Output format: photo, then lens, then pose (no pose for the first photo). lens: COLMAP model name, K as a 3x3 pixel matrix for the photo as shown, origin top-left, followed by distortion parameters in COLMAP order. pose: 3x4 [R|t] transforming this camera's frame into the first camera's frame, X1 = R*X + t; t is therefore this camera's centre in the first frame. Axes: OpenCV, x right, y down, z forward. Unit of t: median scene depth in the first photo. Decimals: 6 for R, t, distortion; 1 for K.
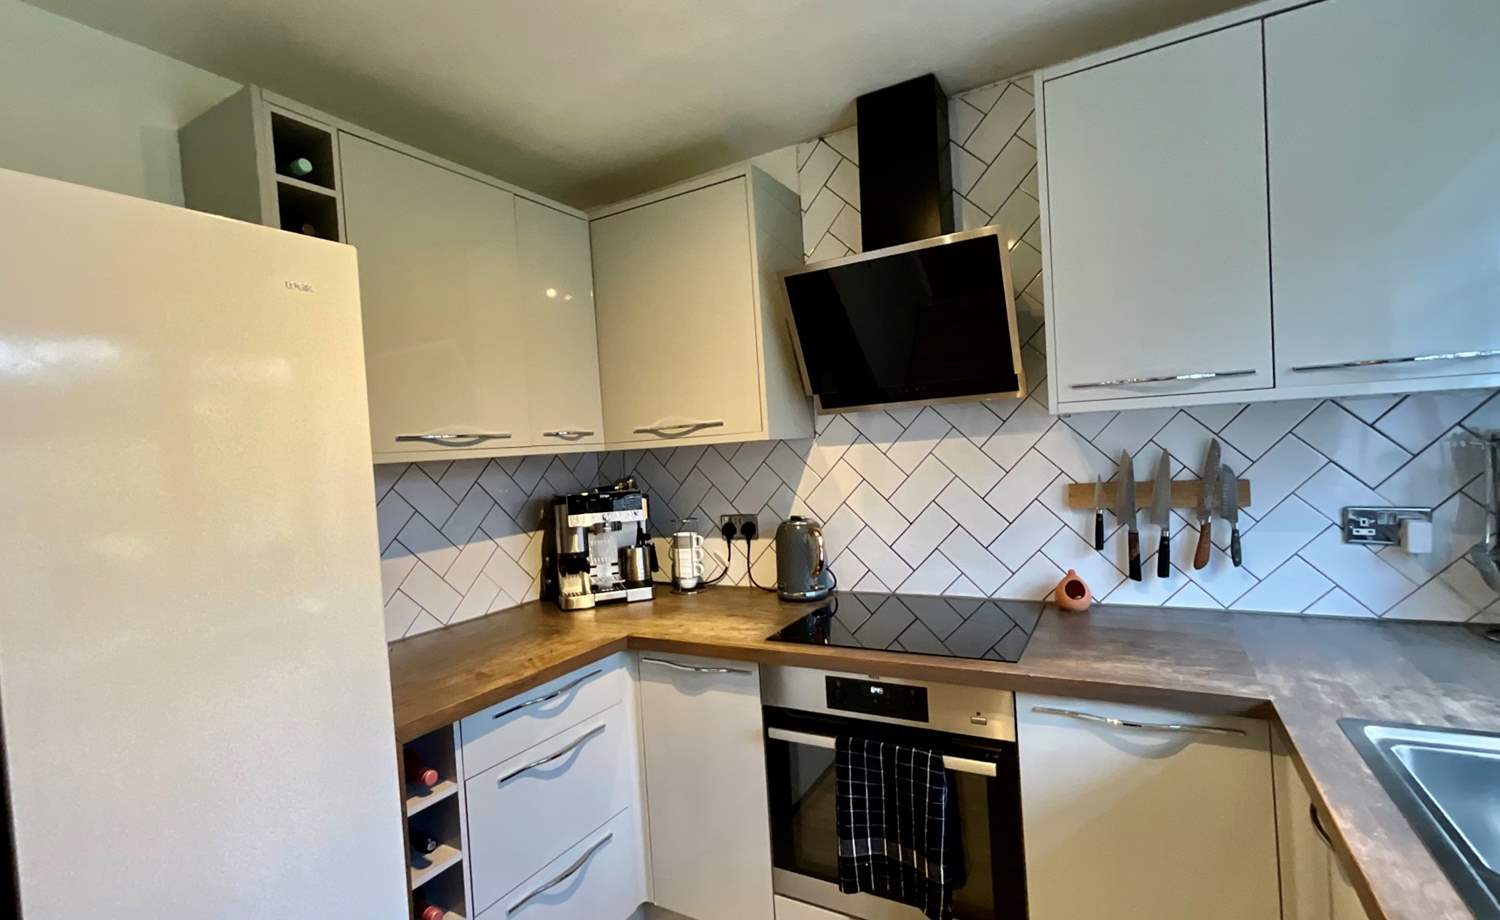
lens RADIAL K [[684.8, 0, 762.7], [0, 684.8, 457.1], [0, 0, 1]] dist [-0.001661, -0.000125]
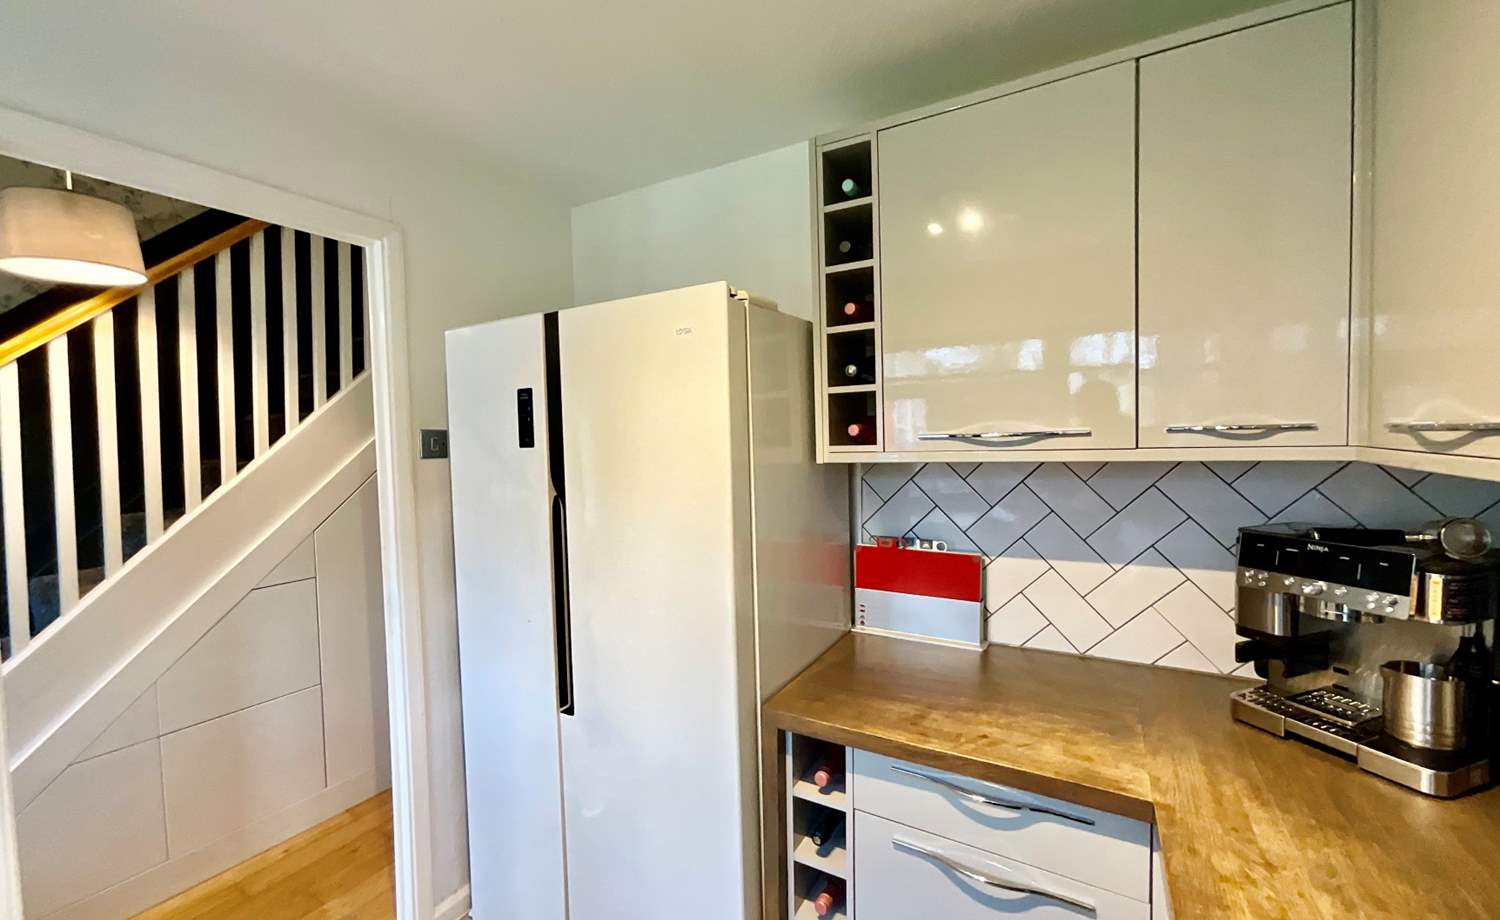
lens RADIAL K [[620.8, 0, 748.9], [0, 620.8, 460.7], [0, 0, 1]] dist [-0.003555, 0.002816]
pose [[-0.032392, 0.111070, -0.993285, 0.272027], [0.017042, 0.993723, 0.110563, -0.076878], [0.999330, -0.013346, -0.034081, 0.649258]]
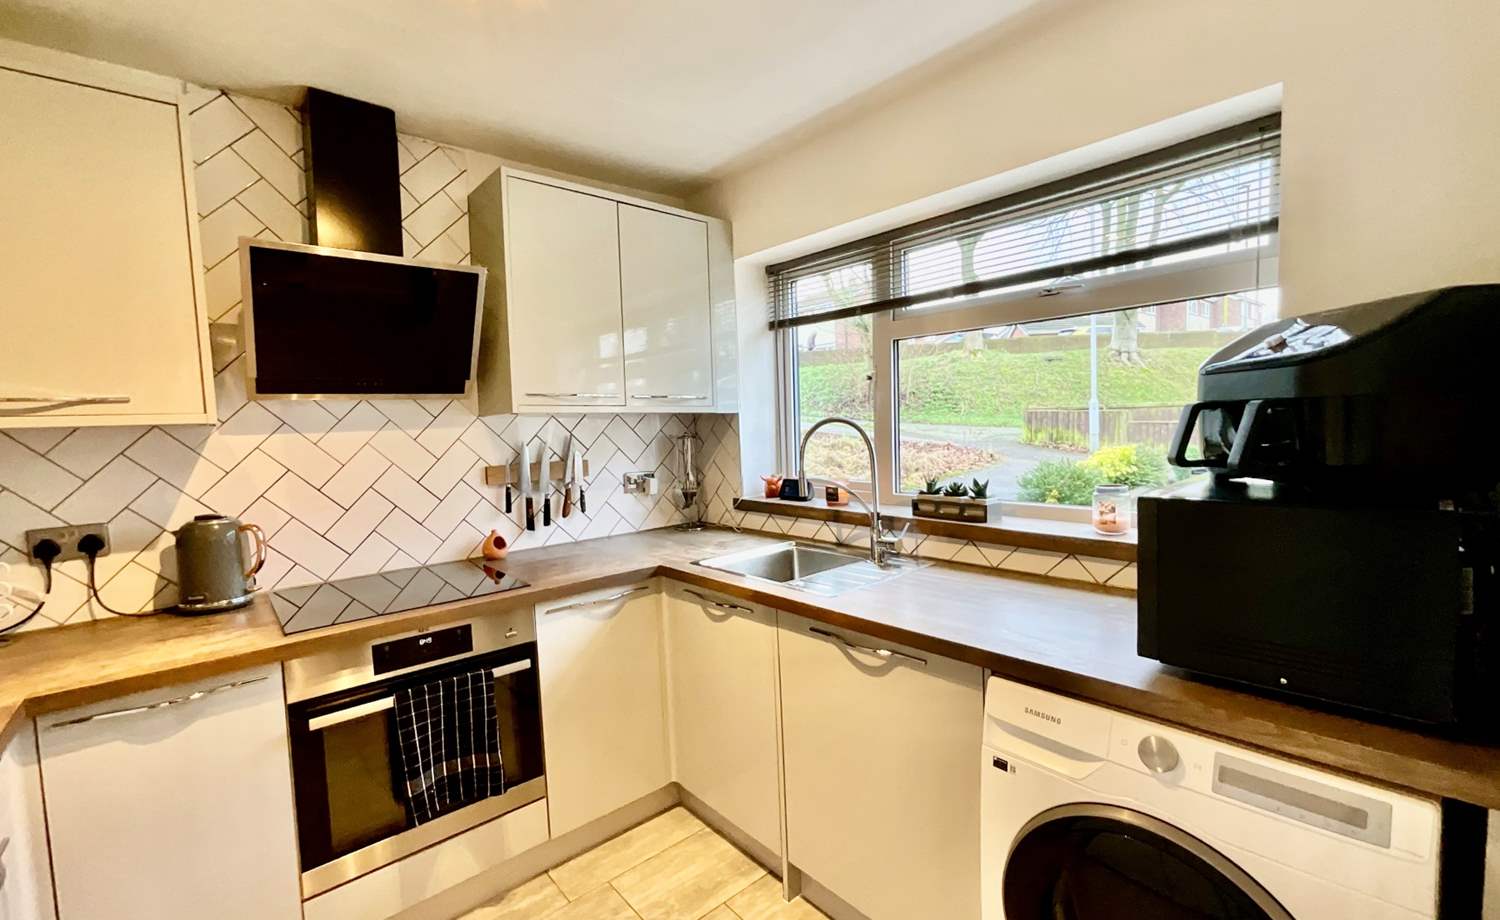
lens RADIAL K [[620.8, 0, 741.0], [0, 620.8, 467.3], [0, 0, 1]] dist [-0.003555, 0.002816]
pose [[0.348184, -0.017101, 0.937270, -0.493594], [0.030685, 0.999506, 0.006838, 0.045407], [-0.936924, 0.026380, 0.348536, 0.103606]]
